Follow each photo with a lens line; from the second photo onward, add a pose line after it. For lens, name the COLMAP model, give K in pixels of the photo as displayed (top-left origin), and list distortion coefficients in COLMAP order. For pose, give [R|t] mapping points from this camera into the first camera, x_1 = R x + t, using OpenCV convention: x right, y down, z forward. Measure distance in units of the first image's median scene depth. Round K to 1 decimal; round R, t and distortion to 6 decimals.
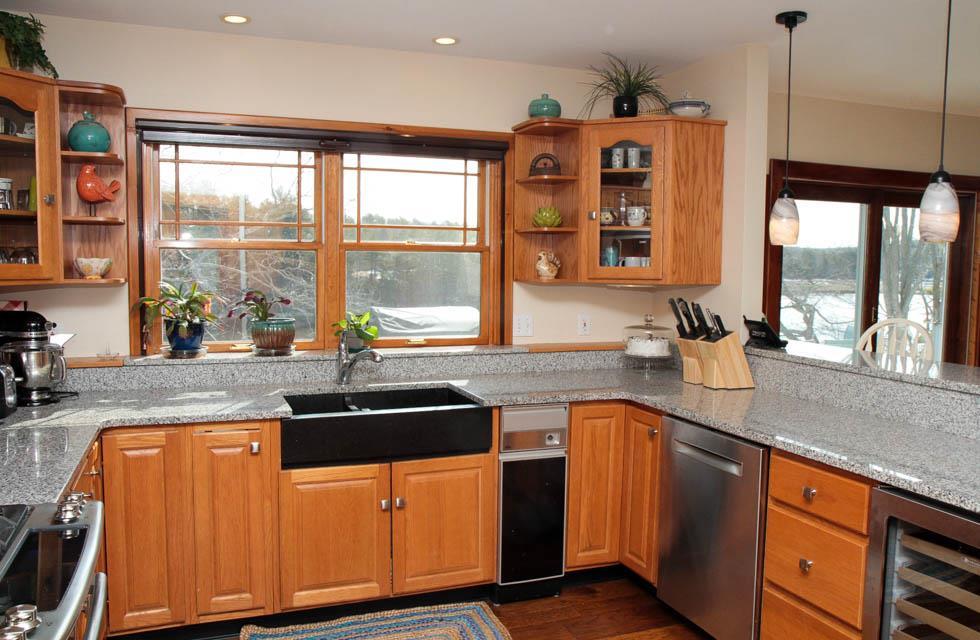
lens RADIAL K [[792.2, 0, 488.9], [0, 792.2, 333.0], [0, 0, 1]] dist [-0.069285, 0.001708]
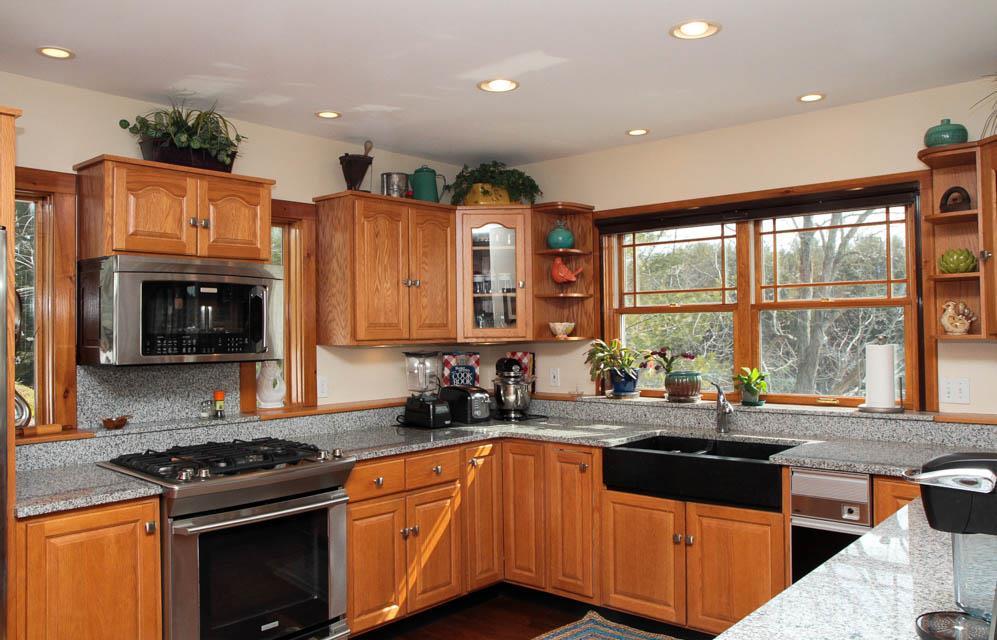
lens RADIAL K [[802.4, 0, 498.5], [0, 802.4, 320.0], [0, 0, 1]] dist [-0.060997, 0.006538]
pose [[0.451588, -0.027515, -0.891802, 0.700809], [-0.058045, 0.996501, -0.060137, -0.006323], [0.890336, 0.078922, 0.448411, 0.227021]]
